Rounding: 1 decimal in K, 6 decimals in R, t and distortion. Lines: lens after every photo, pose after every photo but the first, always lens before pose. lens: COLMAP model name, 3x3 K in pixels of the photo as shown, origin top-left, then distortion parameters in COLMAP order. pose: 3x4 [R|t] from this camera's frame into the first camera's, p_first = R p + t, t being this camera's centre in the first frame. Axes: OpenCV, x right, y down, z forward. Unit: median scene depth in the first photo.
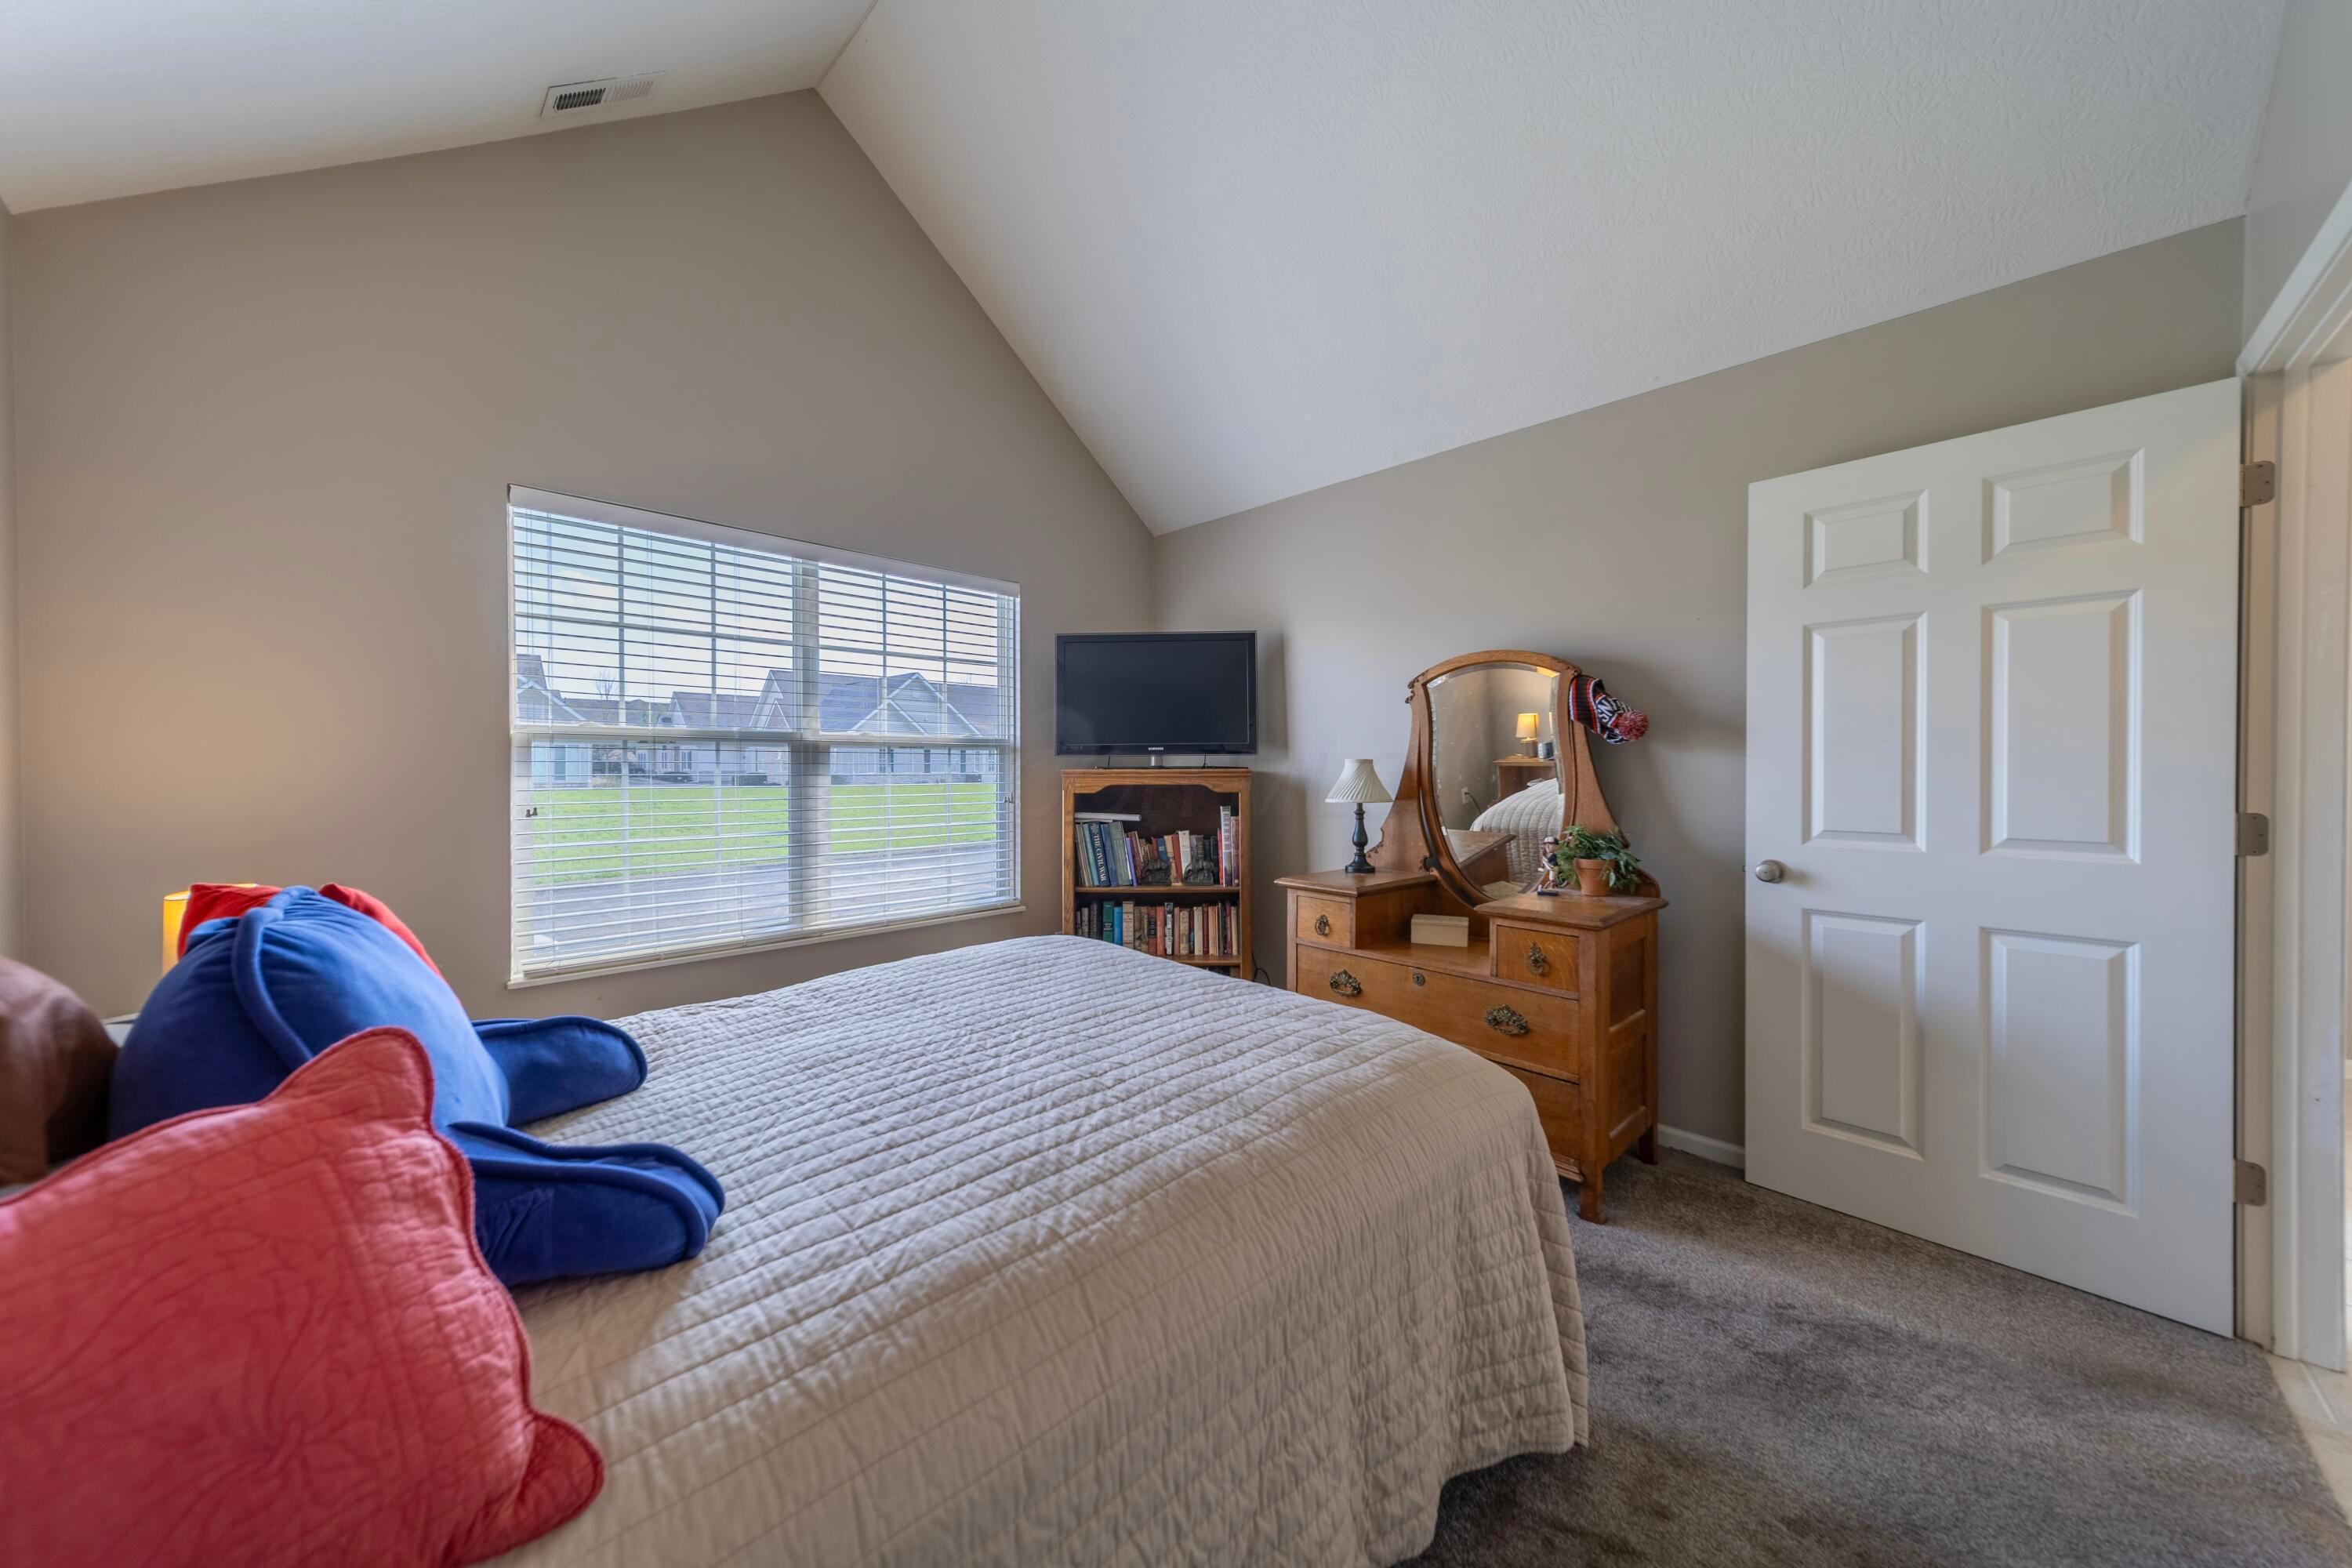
lens RADIAL K [[812.3, 0, 1178.4], [0, 812.3, 757.3], [0, 0, 1]] dist [0.002427, 0.000332]
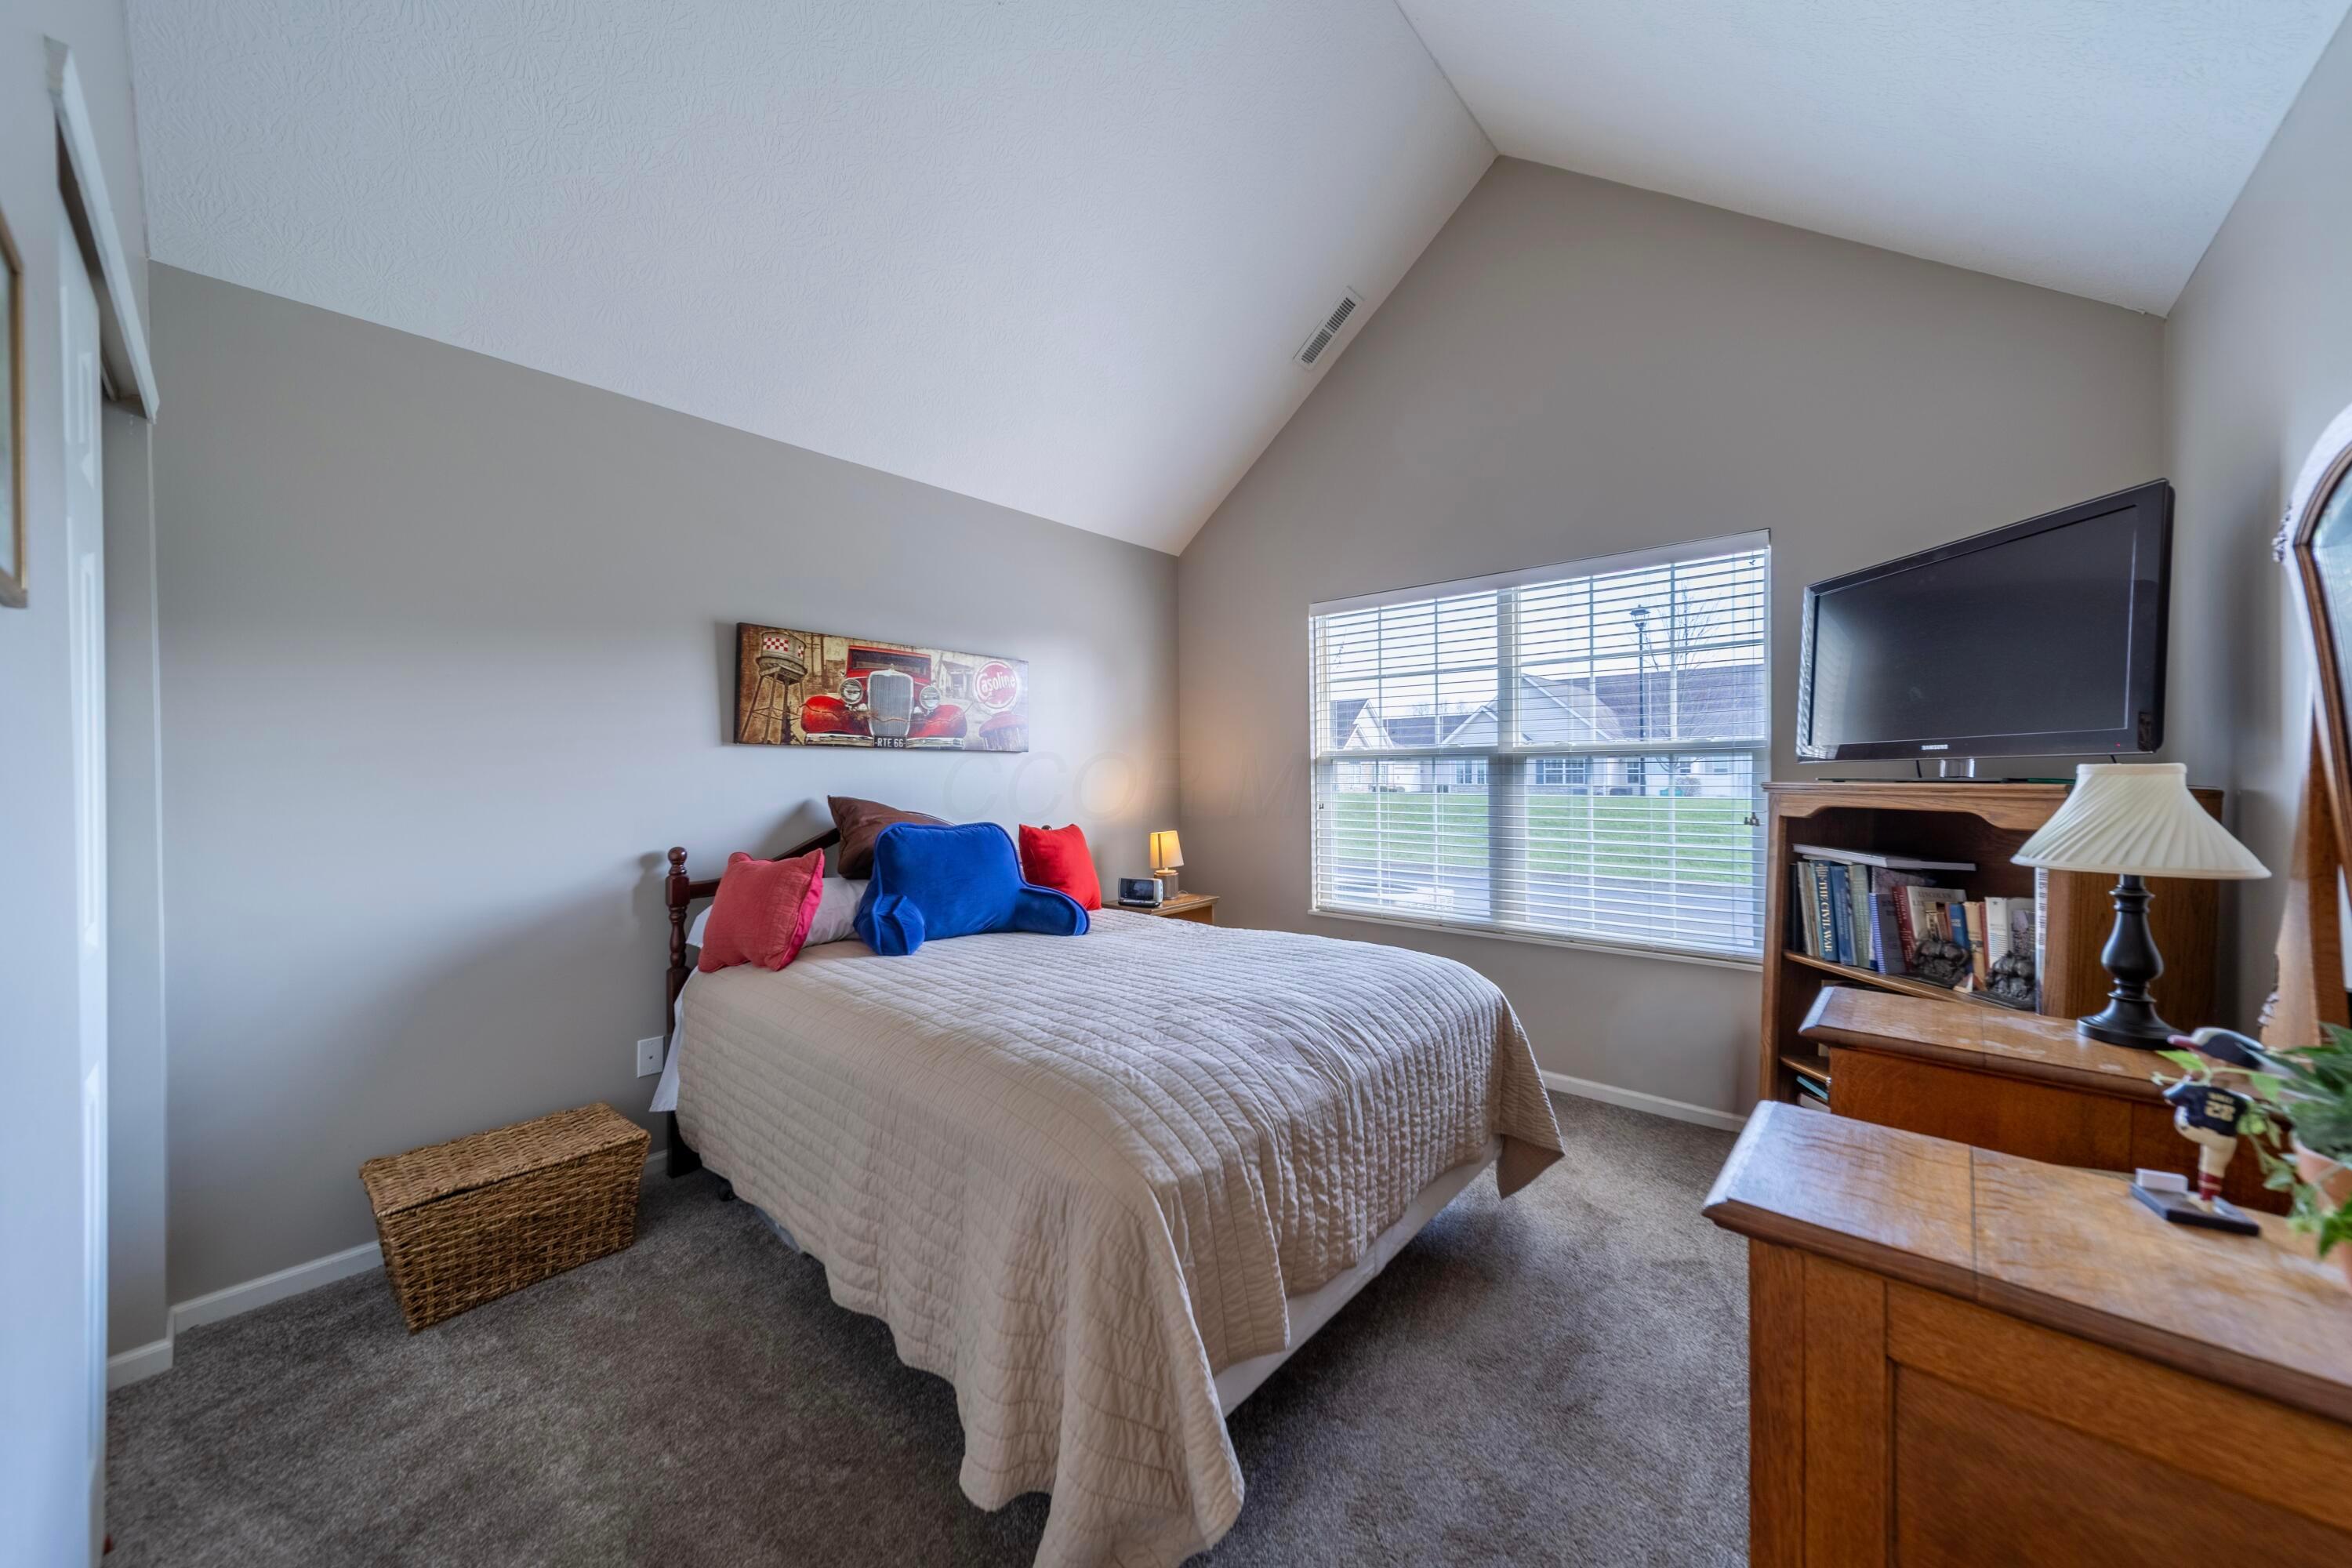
lens RADIAL K [[812.3, 0, 1178.4], [0, 812.3, 757.3], [0, 0, 1]] dist [0.002427, 0.000332]
pose [[0.058986, -0.019444, -0.998069, 0.616007], [0.018132, 0.999666, -0.018404, -0.003234], [0.998094, -0.017012, 0.059319, 0.500058]]
